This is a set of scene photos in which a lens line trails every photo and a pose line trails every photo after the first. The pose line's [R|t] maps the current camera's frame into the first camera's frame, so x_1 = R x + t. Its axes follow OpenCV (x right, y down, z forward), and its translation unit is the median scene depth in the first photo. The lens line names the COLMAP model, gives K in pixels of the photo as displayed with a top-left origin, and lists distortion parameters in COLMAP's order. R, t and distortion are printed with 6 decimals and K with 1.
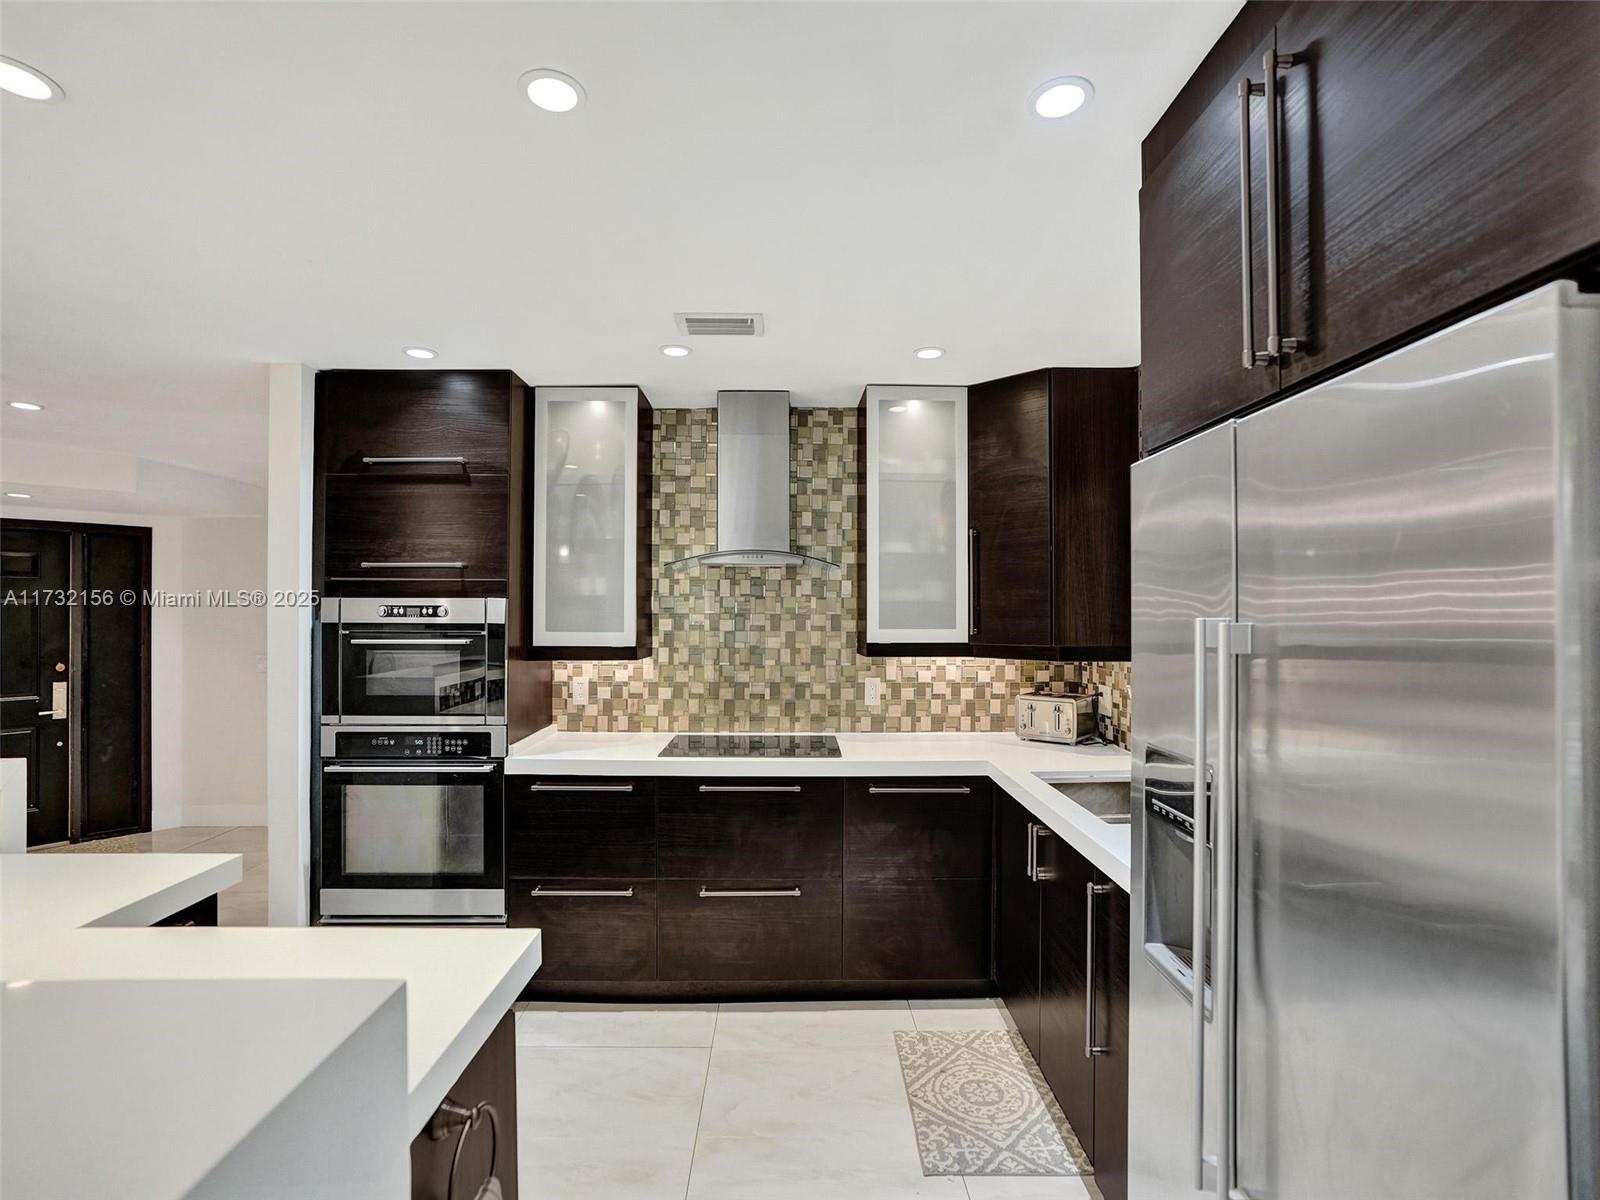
lens RADIAL K [[748.2, 0, 795.7], [0, 748.2, 600.9], [0, 0, 1]] dist [-0.058860, 0.027104]
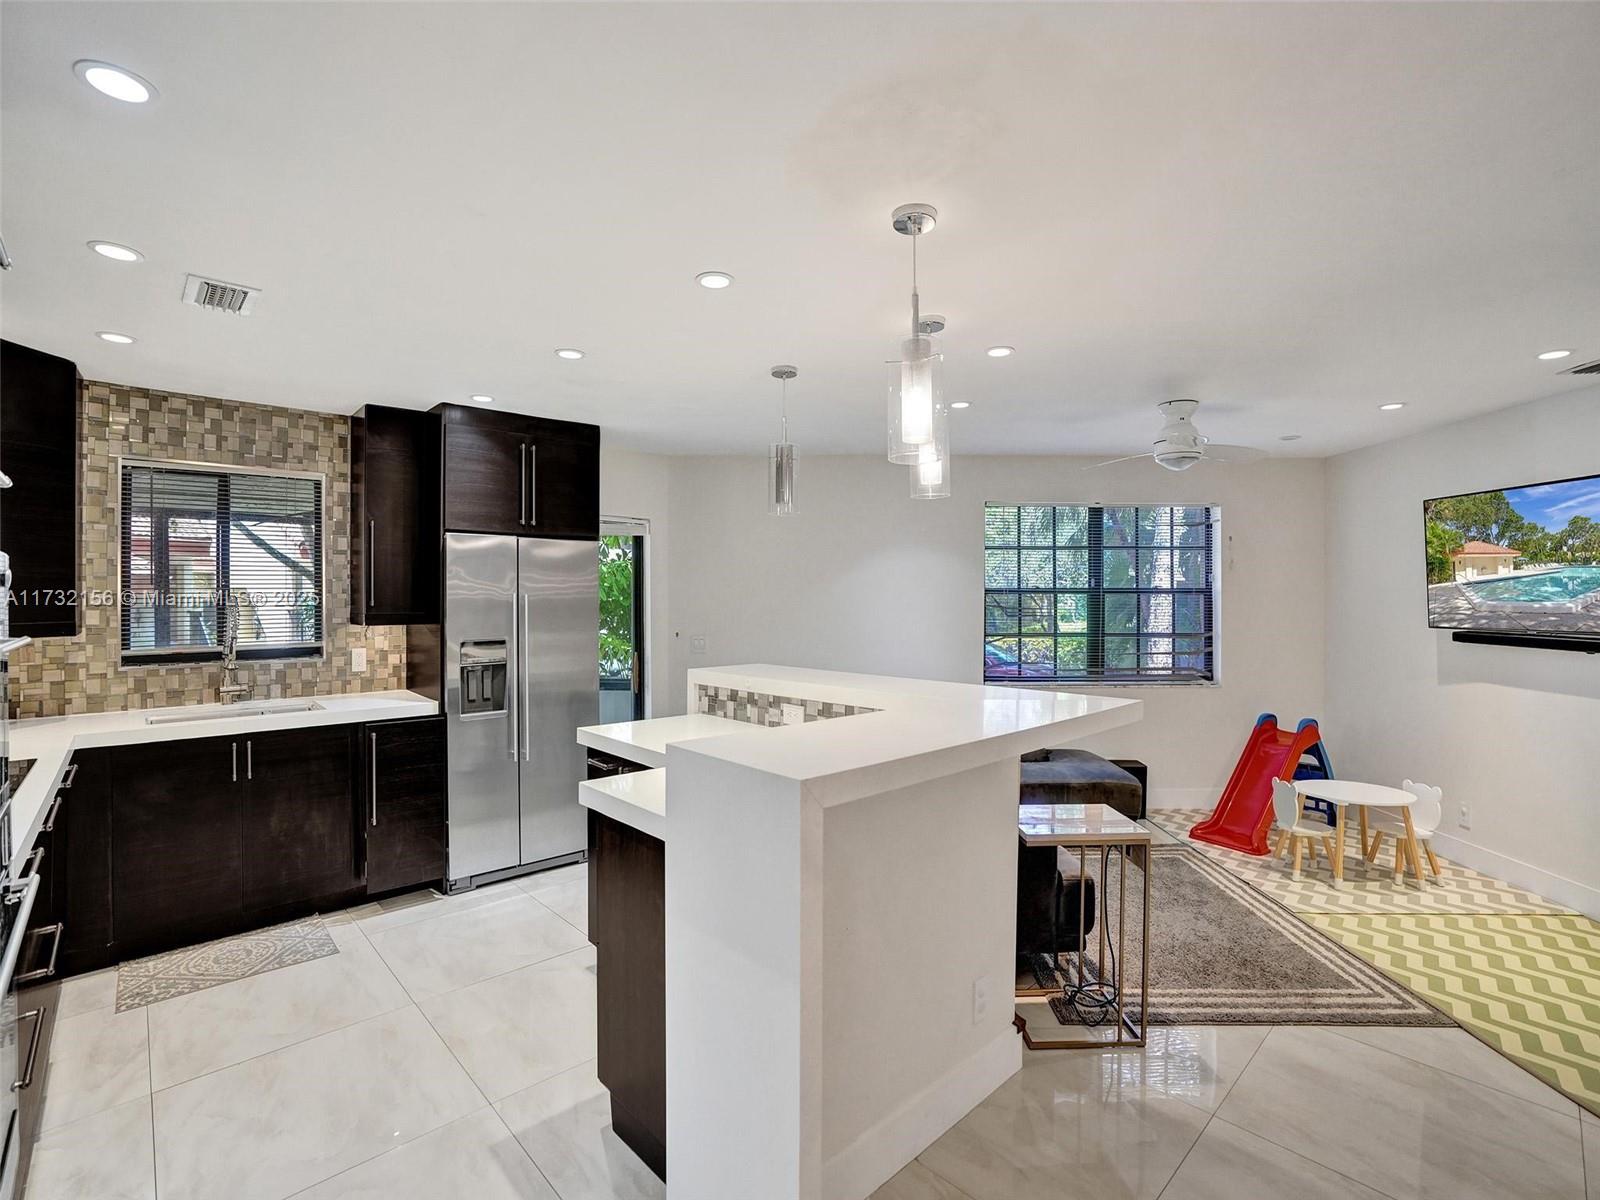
lens RADIAL K [[748.2, 0, 795.7], [0, 748.2, 600.9], [0, 0, 1]] dist [-0.058860, 0.027104]
pose [[-0.664992, -0.003613, 0.746842, -1.147780], [-0.008056, 0.999965, -0.002335, 0.025437], [-0.746807, -0.007569, -0.664998, 0.925735]]
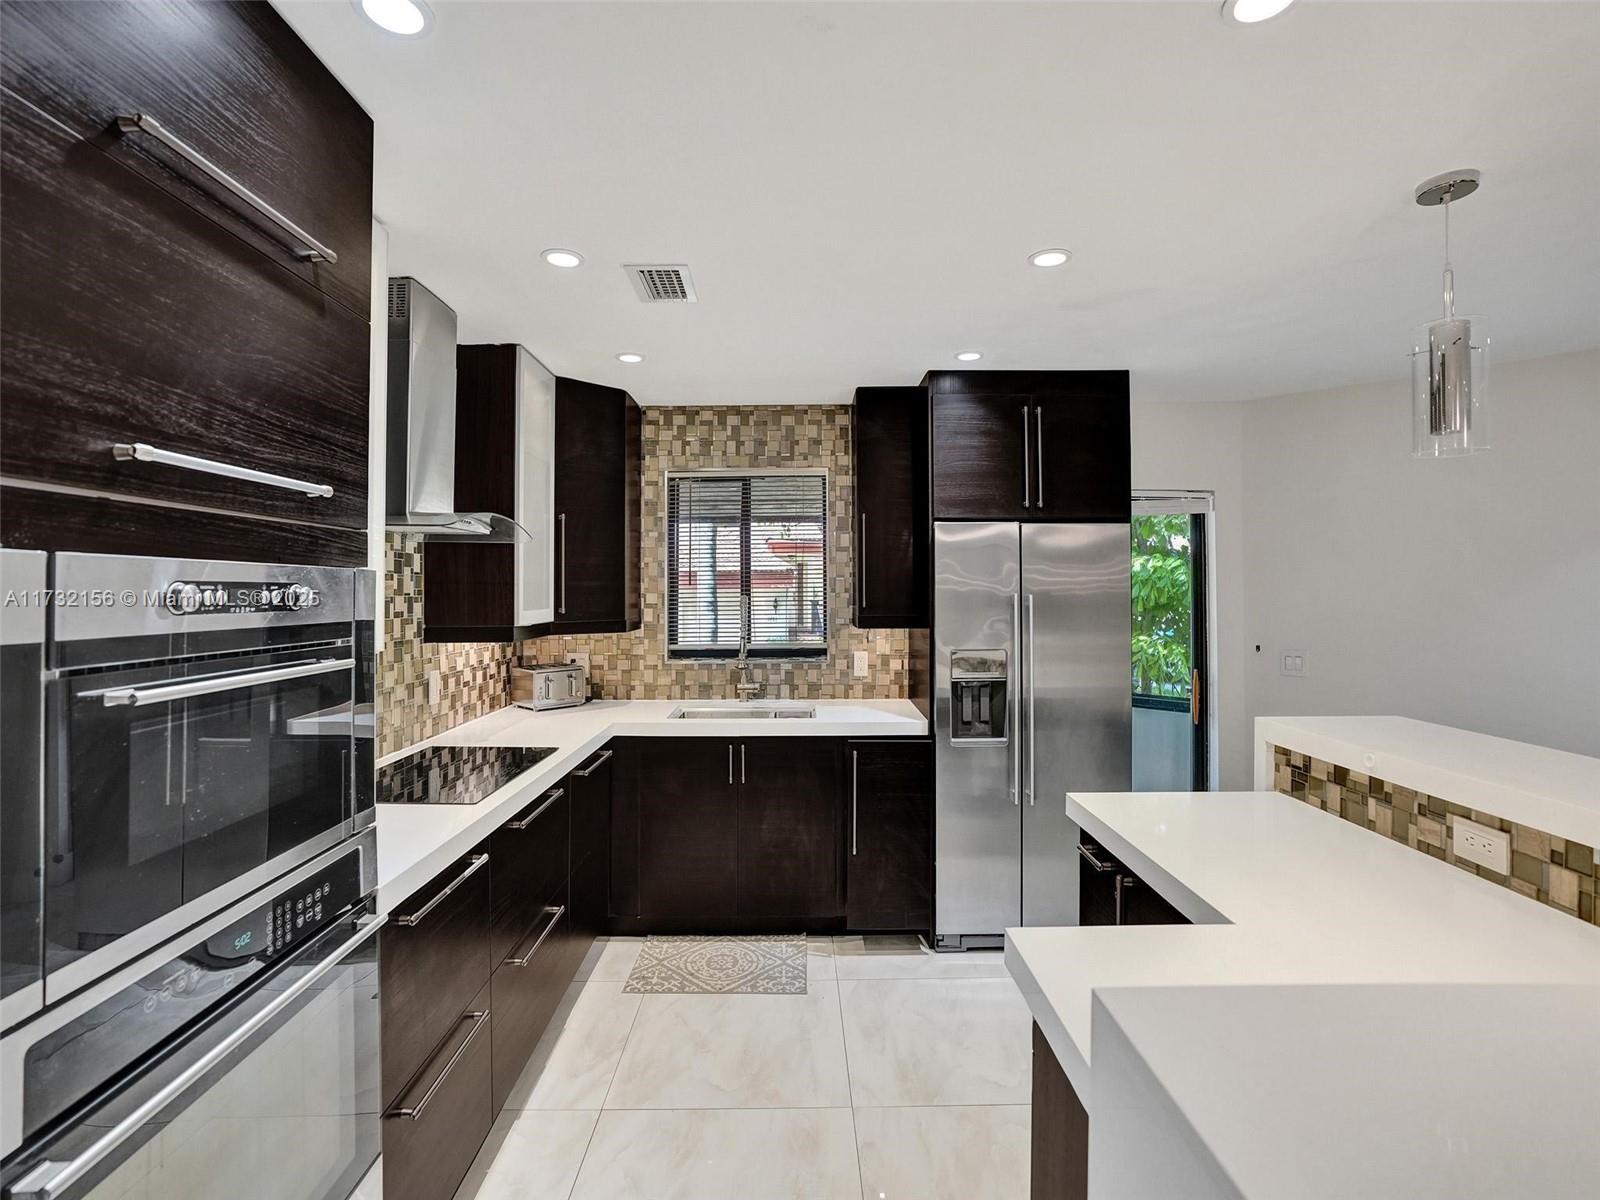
lens RADIAL K [[758.6, 0, 798.5], [0, 758.6, 576.9], [0, 0, 1]] dist [-0.054801, 0.027829]
pose [[0.008782, 0.014071, 0.999862, -0.895851], [-0.008780, 0.999864, -0.013994, 0.006393], [-0.999923, -0.008656, 0.008905, 0.712218]]
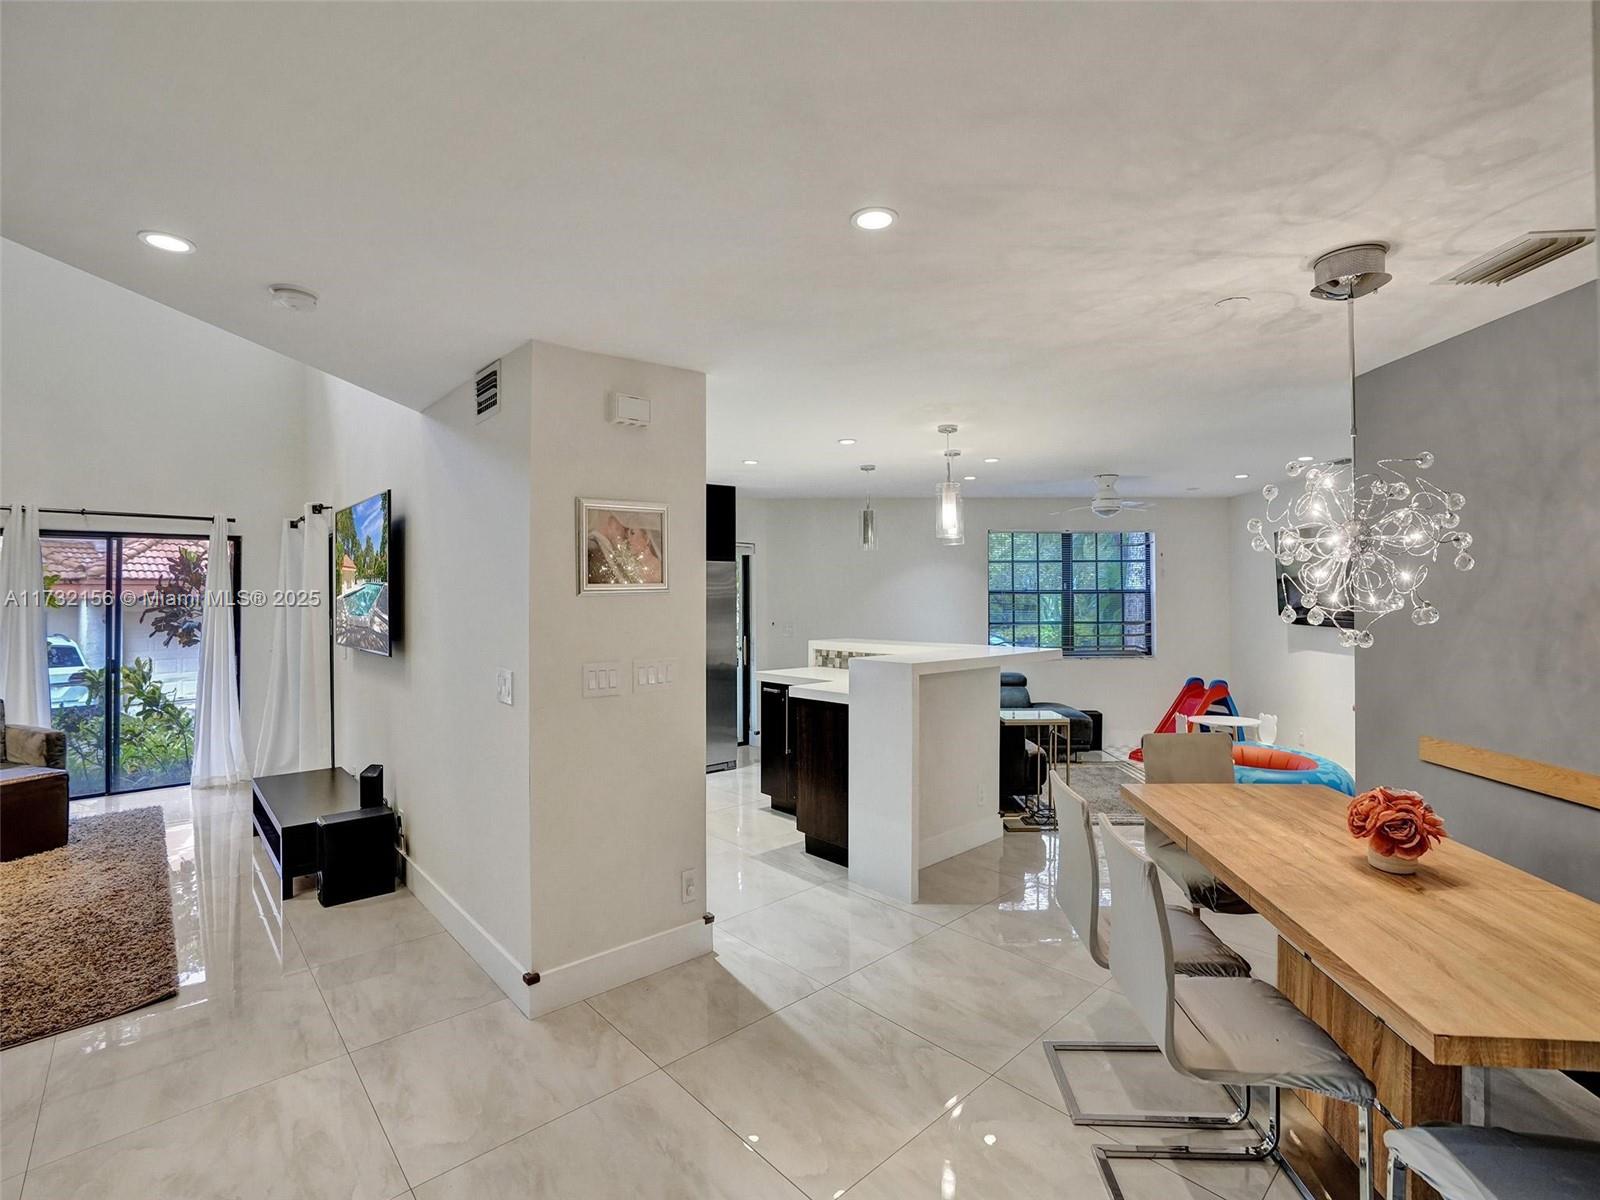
lens RADIAL K [[748.2, 0, 795.7], [0, 748.2, 600.9], [0, 0, 1]] dist [-0.058860, 0.027104]
pose [[-0.651191, 0.000943, 0.758913, -1.650081], [-0.002081, 0.999993, -0.003027, 0.032453], [-0.758911, -0.003550, -0.651185, 1.601765]]
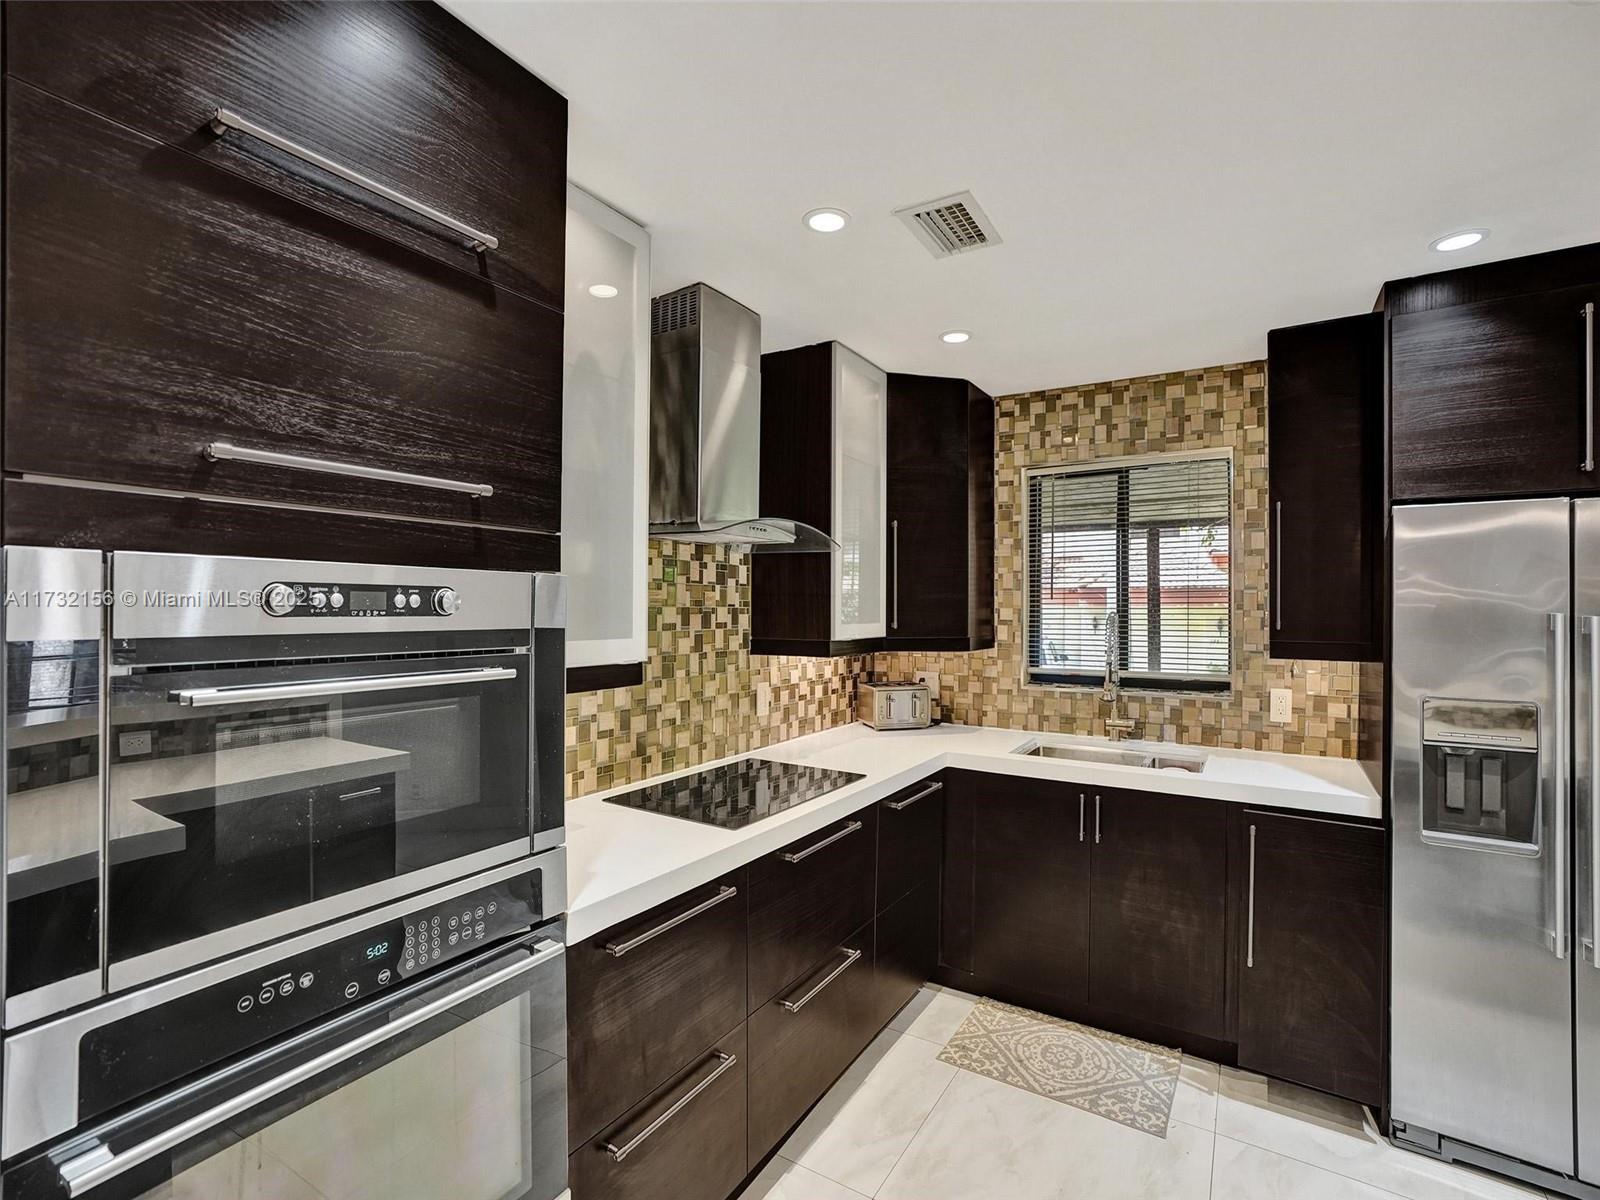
lens RADIAL K [[748.2, 0, 795.7], [0, 748.2, 600.9], [0, 0, 1]] dist [-0.058860, 0.027104]
pose [[0.544869, 0.006618, 0.838495, -0.708868], [-0.015071, 0.999885, 0.001901, 0.010385], [-0.838386, -0.013672, 0.544906, 0.624124]]
